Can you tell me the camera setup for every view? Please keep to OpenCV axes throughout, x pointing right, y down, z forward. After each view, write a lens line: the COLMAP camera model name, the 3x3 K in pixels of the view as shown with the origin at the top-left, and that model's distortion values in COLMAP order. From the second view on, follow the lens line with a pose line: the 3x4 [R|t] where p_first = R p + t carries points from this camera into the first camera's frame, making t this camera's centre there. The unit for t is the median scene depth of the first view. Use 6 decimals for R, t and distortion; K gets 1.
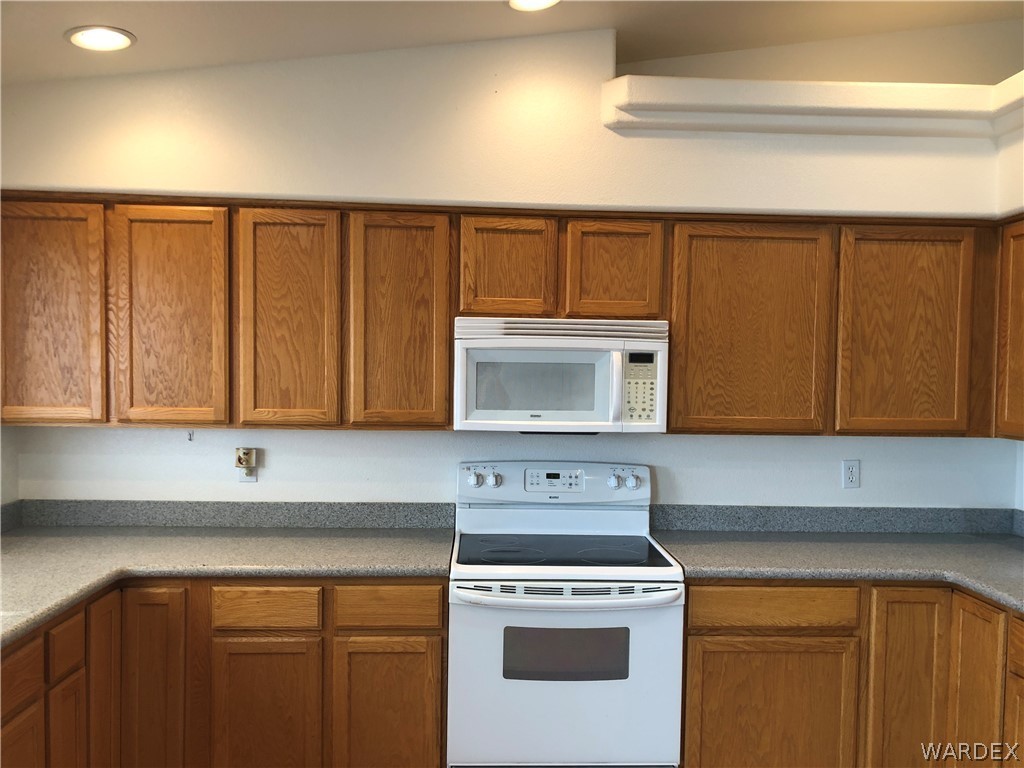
lens RADIAL K [[838.2, 0, 523.2], [0, 838.2, 400.0], [0, 0, 1]] dist [0.023942, -0.002867]
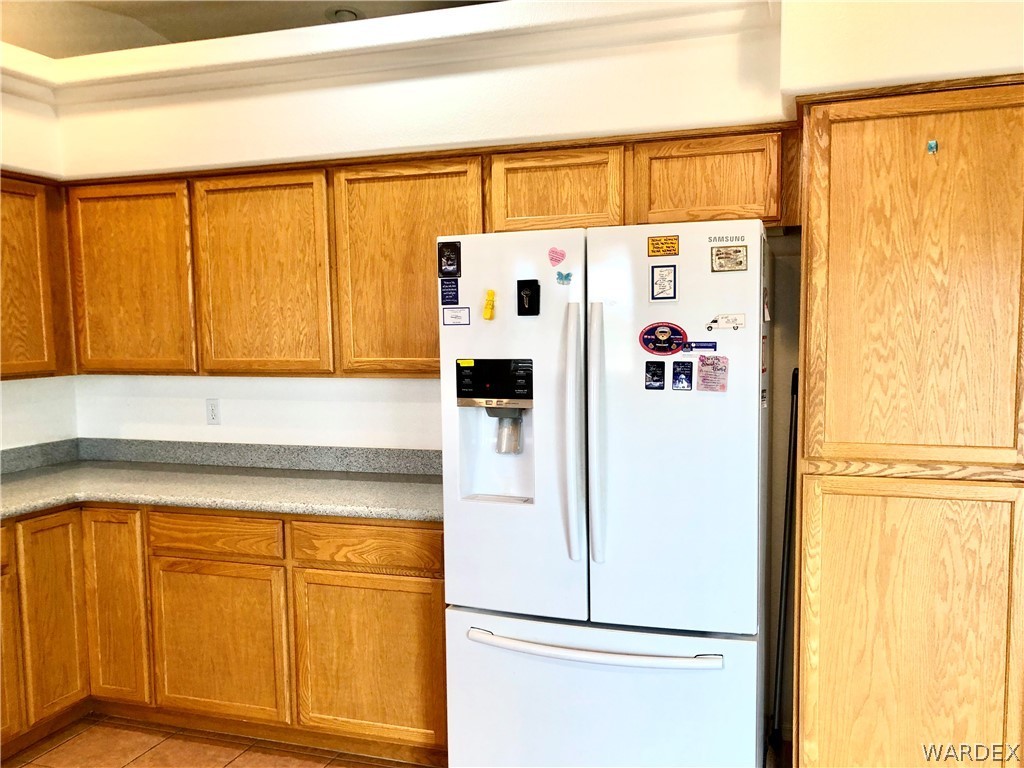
lens RADIAL K [[838.2, 0, 523.2], [0, 838.2, 400.0], [0, 0, 1]] dist [0.023942, -0.002867]
pose [[0.360013, -0.106554, 0.926843, -0.299277], [0.055082, 0.994151, 0.092896, 0.006053], [-0.931320, 0.017609, 0.363776, 0.024548]]
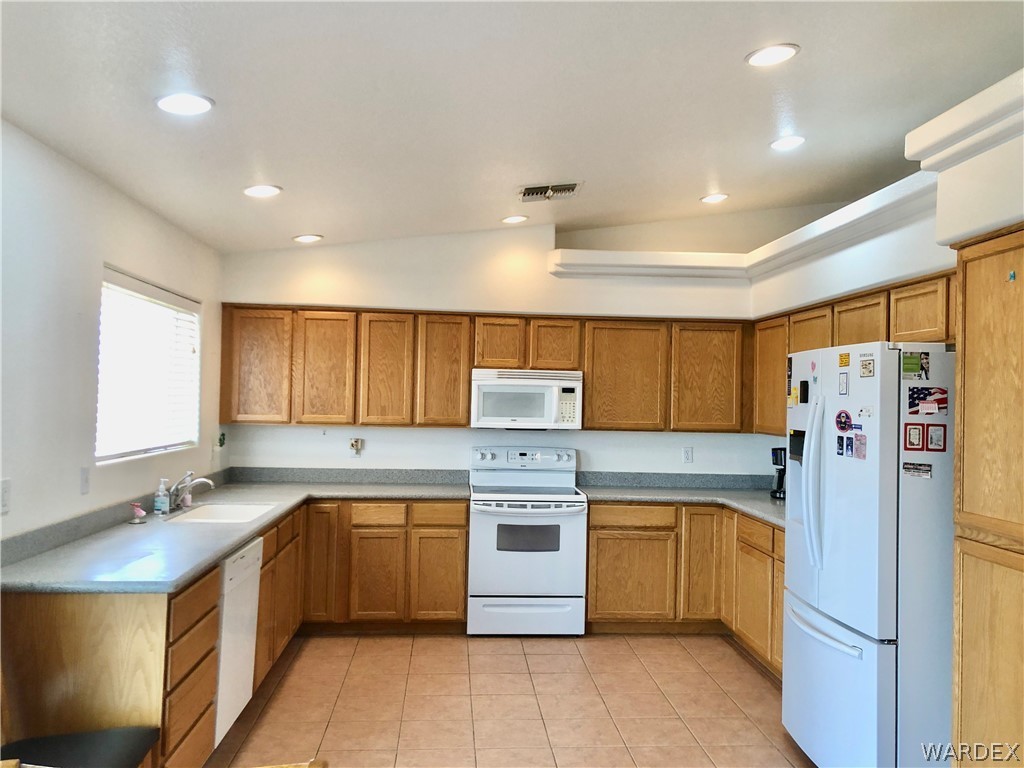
lens RADIAL K [[838.0, 0, 512.0], [0, 838.0, 384.0], [0, 0, 1]] dist [0.021767, 0.000540]
pose [[0.999911, 0.004869, 0.012389, -0.013238], [-0.004177, 0.998461, -0.055305, 0.042034], [-0.012639, 0.055249, 0.998393, -0.926696]]
